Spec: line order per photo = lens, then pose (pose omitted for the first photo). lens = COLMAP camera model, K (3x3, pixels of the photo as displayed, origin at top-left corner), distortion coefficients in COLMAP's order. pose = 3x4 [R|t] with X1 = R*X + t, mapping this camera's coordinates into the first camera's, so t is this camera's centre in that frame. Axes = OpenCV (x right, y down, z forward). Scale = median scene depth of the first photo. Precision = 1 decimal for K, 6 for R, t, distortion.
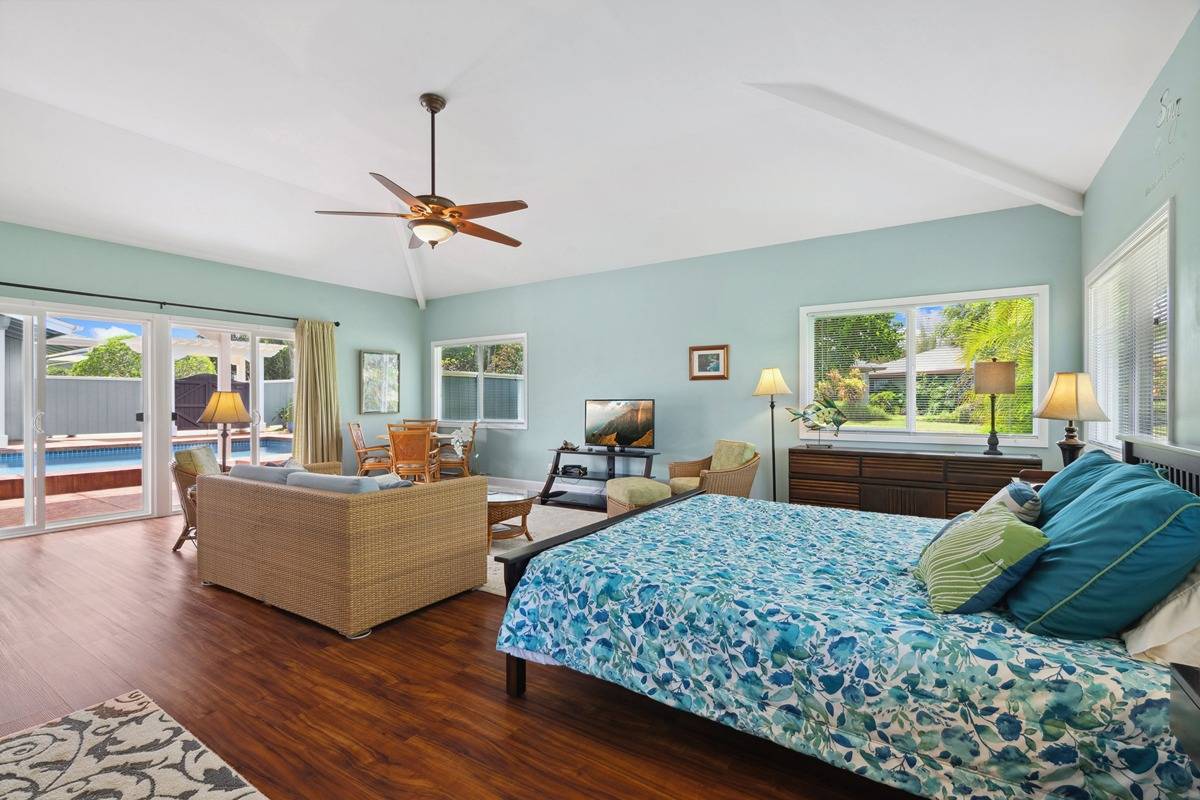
lens RADIAL K [[543.5, 0, 600.0], [0, 543.5, 400.0], [0, 0, 1]] dist [-0.025812, -0.000046]
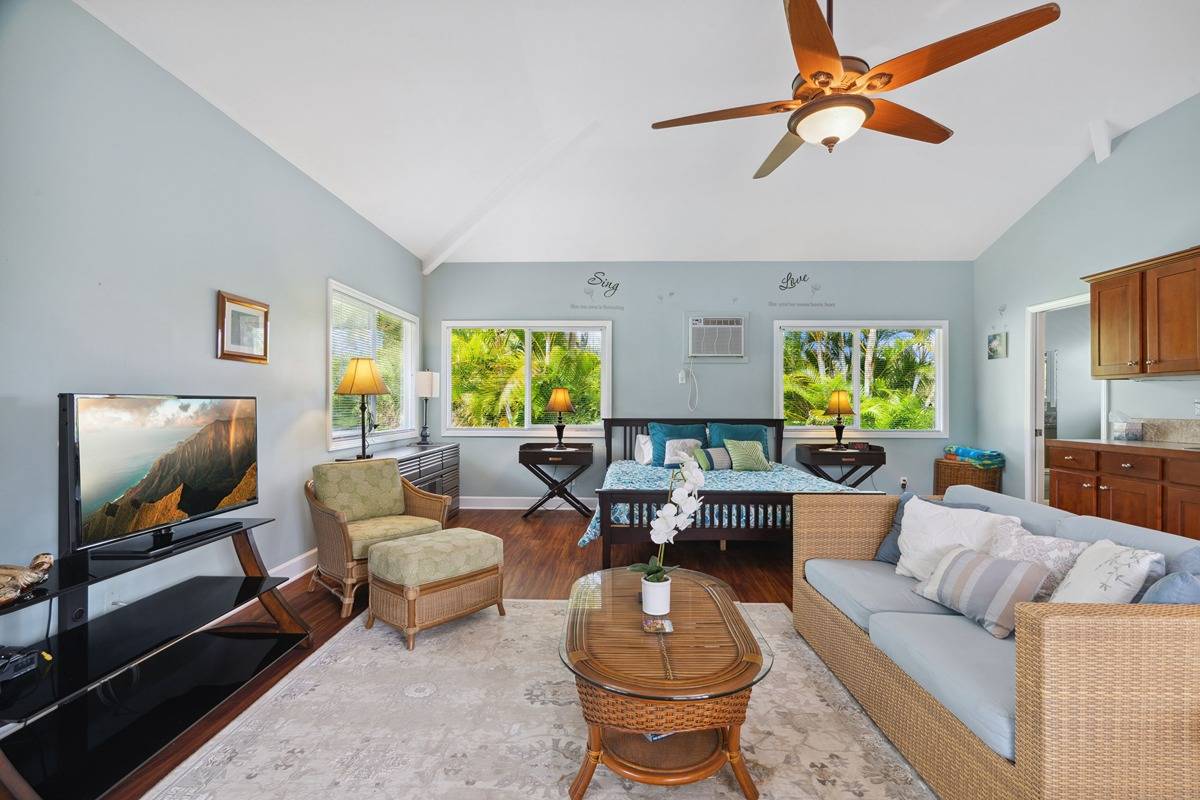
lens RADIAL K [[556.9, 0, 604.6], [0, 556.9, 407.0], [0, 0, 1]] dist [-0.003037, -0.000494]
pose [[-0.529936, -0.003262, 0.848031, -0.441095], [0.000335, 0.999992, 0.004056, 0.005503], [-0.848037, 0.002434, -0.529931, 0.965548]]
